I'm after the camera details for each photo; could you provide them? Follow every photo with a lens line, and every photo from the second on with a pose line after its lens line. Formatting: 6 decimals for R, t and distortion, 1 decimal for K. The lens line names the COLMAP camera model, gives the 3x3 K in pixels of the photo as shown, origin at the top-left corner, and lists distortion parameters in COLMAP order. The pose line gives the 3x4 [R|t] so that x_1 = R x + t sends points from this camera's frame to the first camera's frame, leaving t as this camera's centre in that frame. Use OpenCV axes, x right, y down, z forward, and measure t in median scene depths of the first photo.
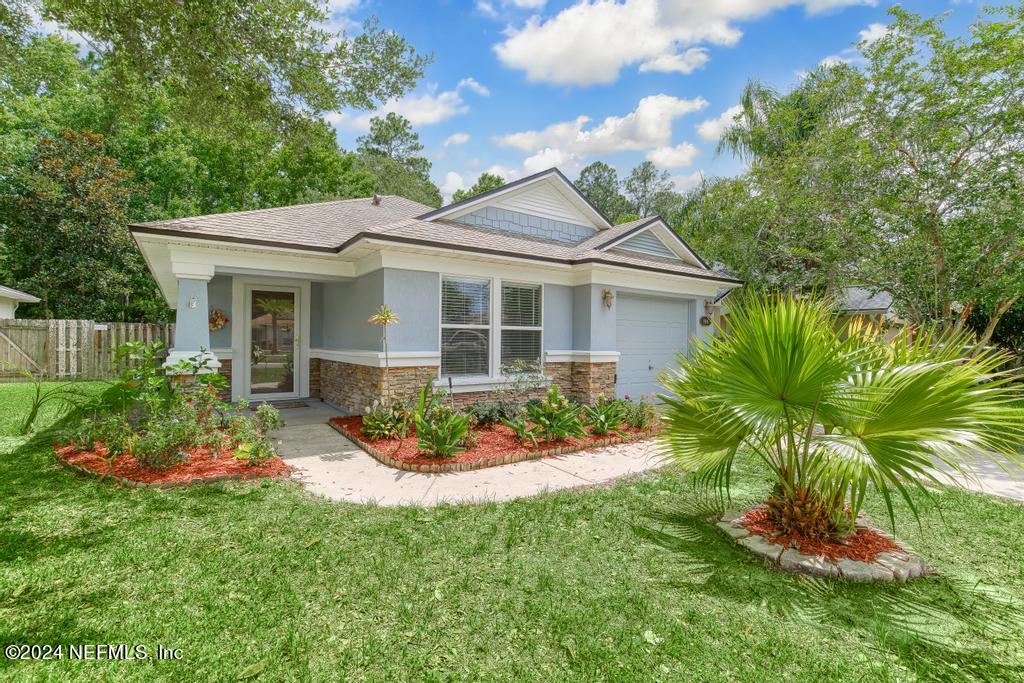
lens RADIAL K [[451.0, 0, 484.4], [0, 451.0, 332.2], [0, 0, 1]] dist [-0.003093, -0.000259]
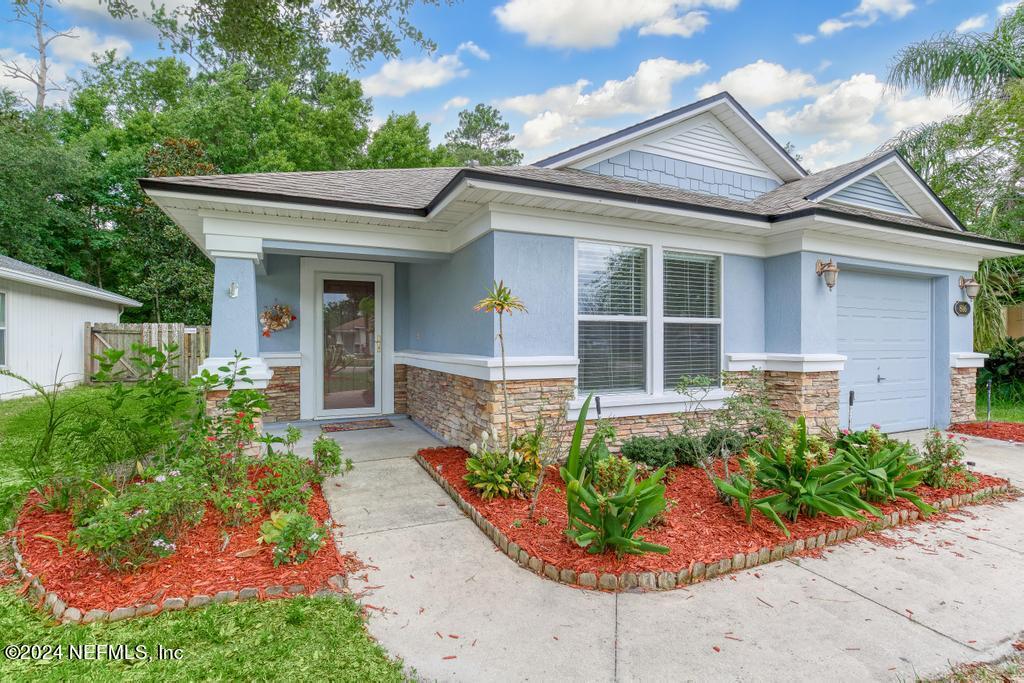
lens RADIAL K [[463.9, 0, 508.7], [0, 463.9, 333.3], [0, 0, 1]] dist [0.003023, 0.000153]
pose [[0.989688, -0.009594, -0.142915, -0.087899], [0.009395, 0.999954, -0.002067, 0.008804], [0.142928, 0.000703, 0.989733, 0.274245]]
